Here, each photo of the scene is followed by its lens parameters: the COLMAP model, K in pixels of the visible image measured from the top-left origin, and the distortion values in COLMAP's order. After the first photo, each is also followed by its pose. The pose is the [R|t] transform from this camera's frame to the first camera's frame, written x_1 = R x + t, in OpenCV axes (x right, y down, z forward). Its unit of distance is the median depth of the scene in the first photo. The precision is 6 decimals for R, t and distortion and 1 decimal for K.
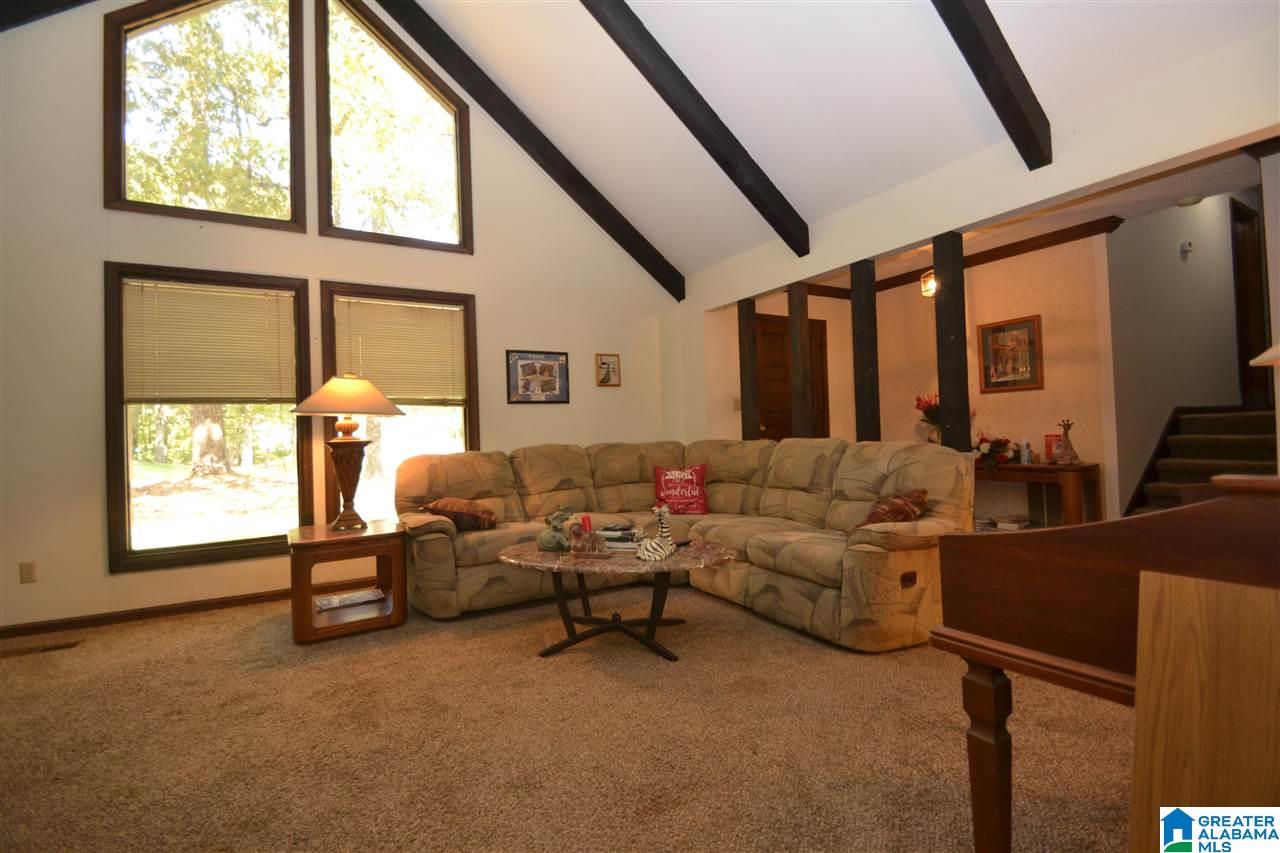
lens RADIAL K [[566.7, 0, 634.0], [0, 566.7, 424.3], [0, 0, 1]] dist [0.029133, -0.028279]
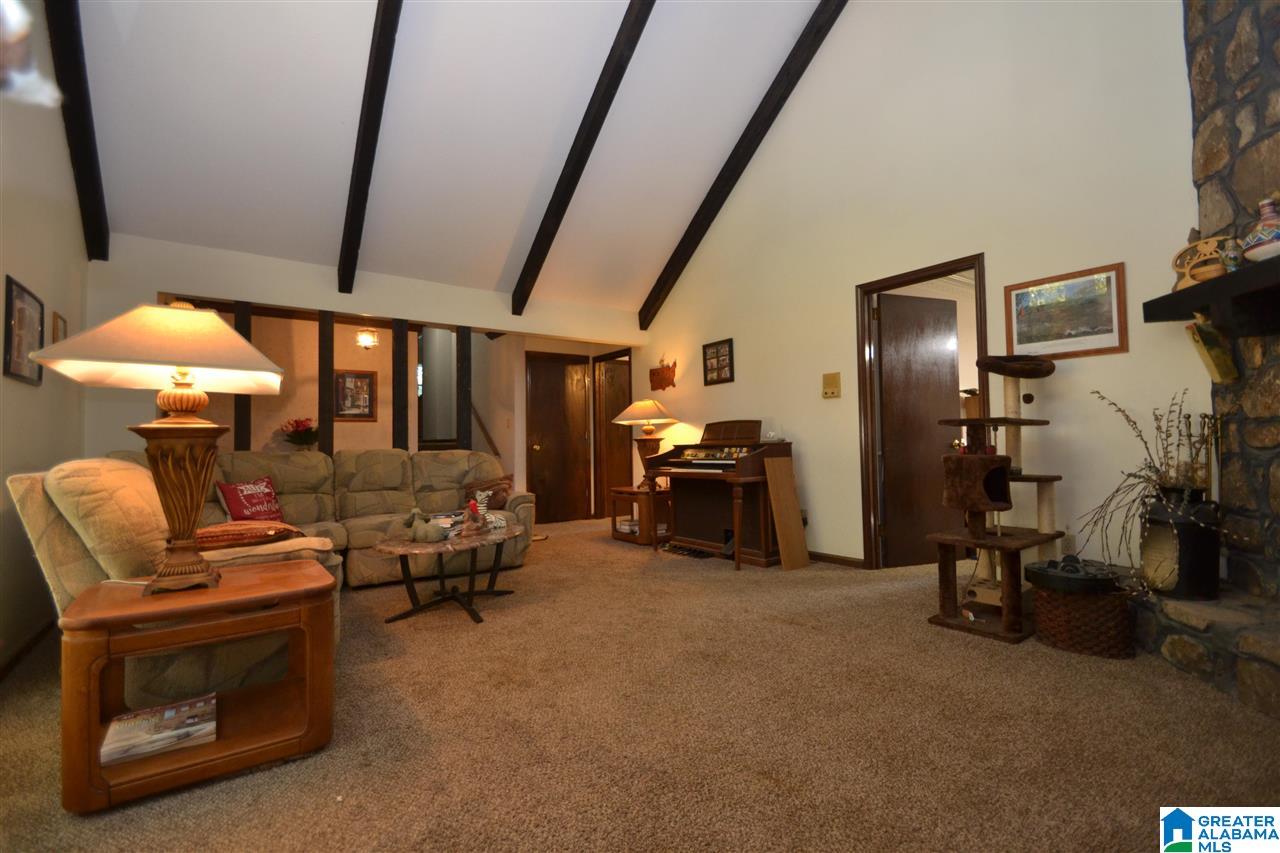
lens RADIAL K [[566.7, 0, 634.0], [0, 566.7, 424.3], [0, 0, 1]] dist [0.029133, -0.028279]
pose [[-0.087467, 0.070542, 0.993667, -0.893036], [0.002398, 0.997502, -0.070603, 0.055360], [-0.996165, -0.003793, -0.087417, 0.511998]]
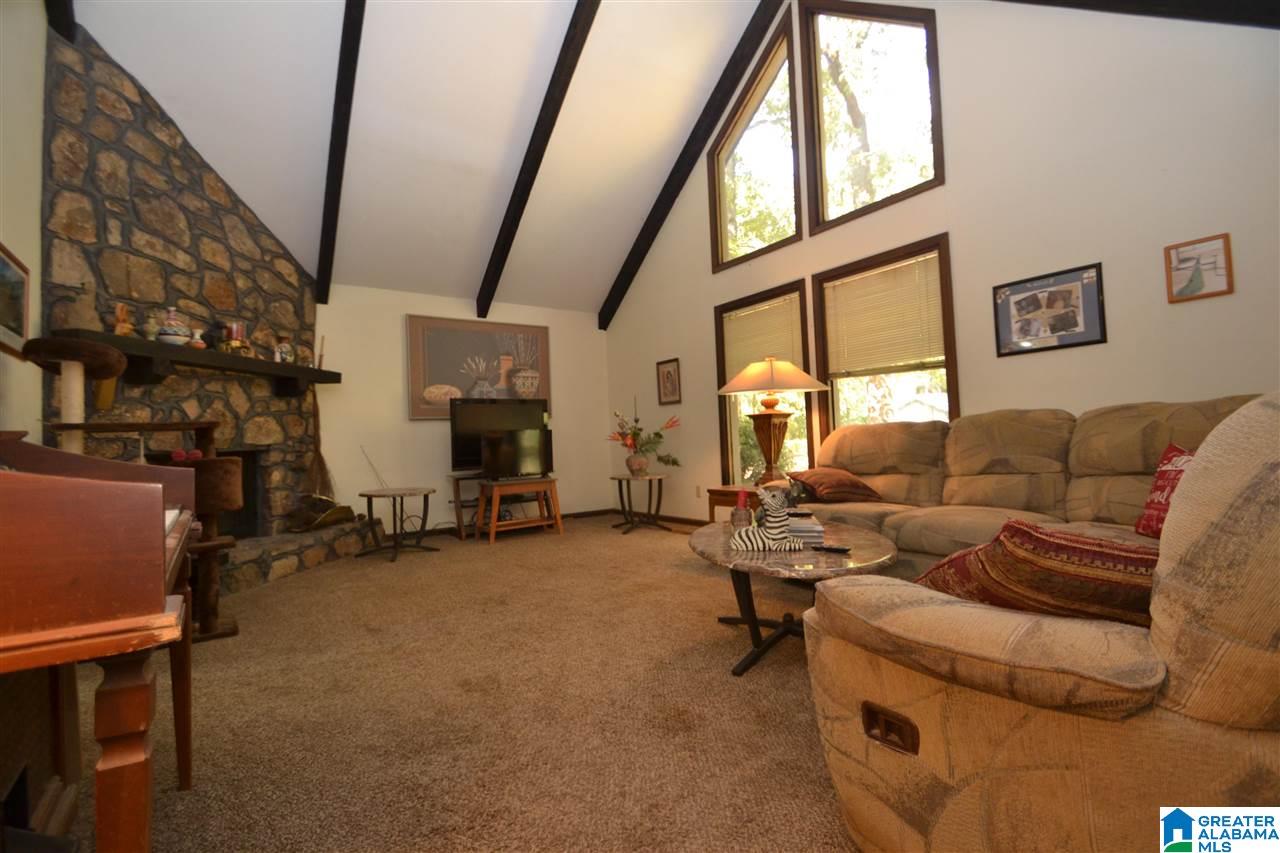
lens RADIAL K [[568.0, 0, 640.0], [0, 568.0, 426.5], [0, 0, 1]] dist [-0.001238, -0.009360]
pose [[0.099536, -0.001544, -0.995033, 0.543584], [0.053815, 0.998544, 0.003834, 0.030579], [0.993578, -0.053930, 0.099474, 0.501368]]
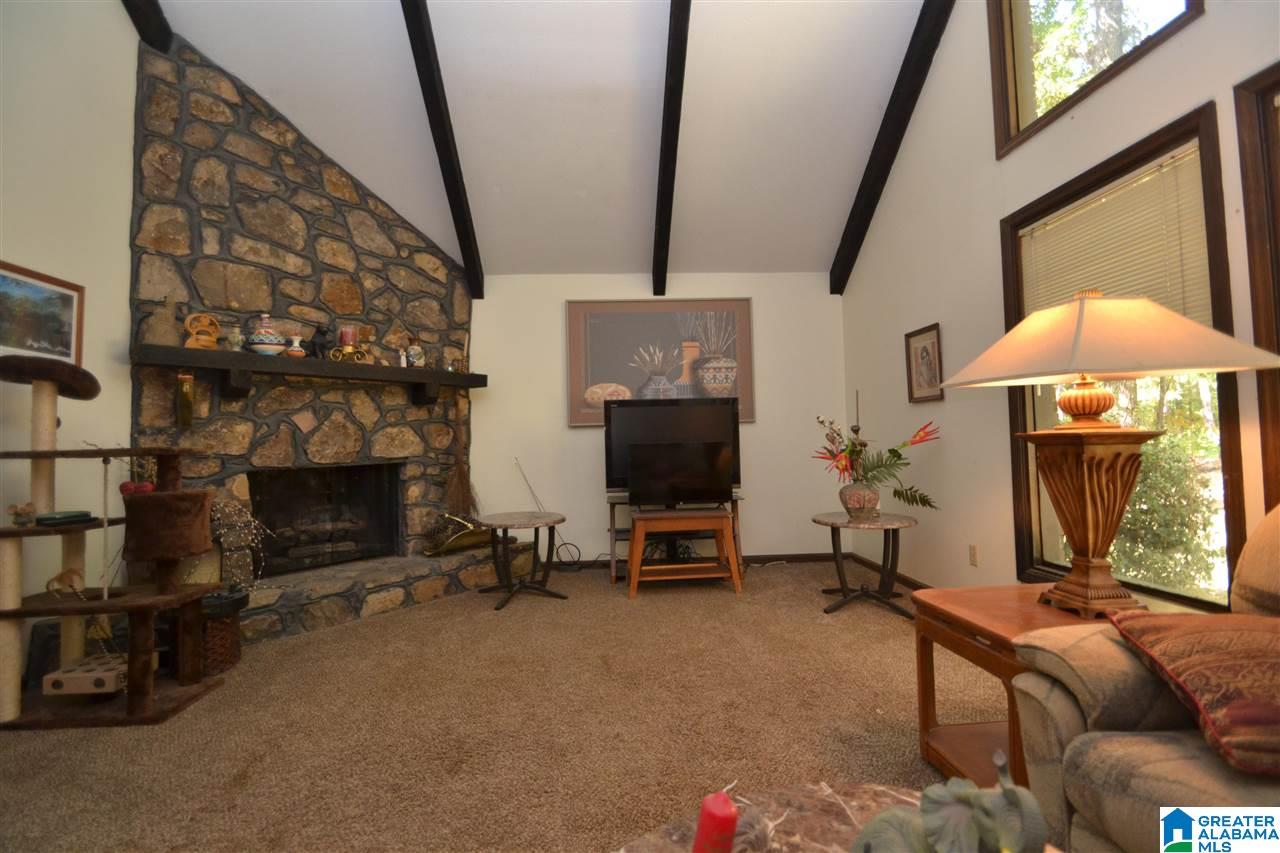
lens RADIAL K [[566.7, 0, 634.0], [0, 566.7, 424.3], [0, 0, 1]] dist [0.029133, -0.028279]
pose [[-0.451325, 0.009902, -0.892304, 0.086413], [0.051574, 0.998556, -0.015005, 0.008439], [0.890868, -0.052792, -0.451185, 0.723073]]
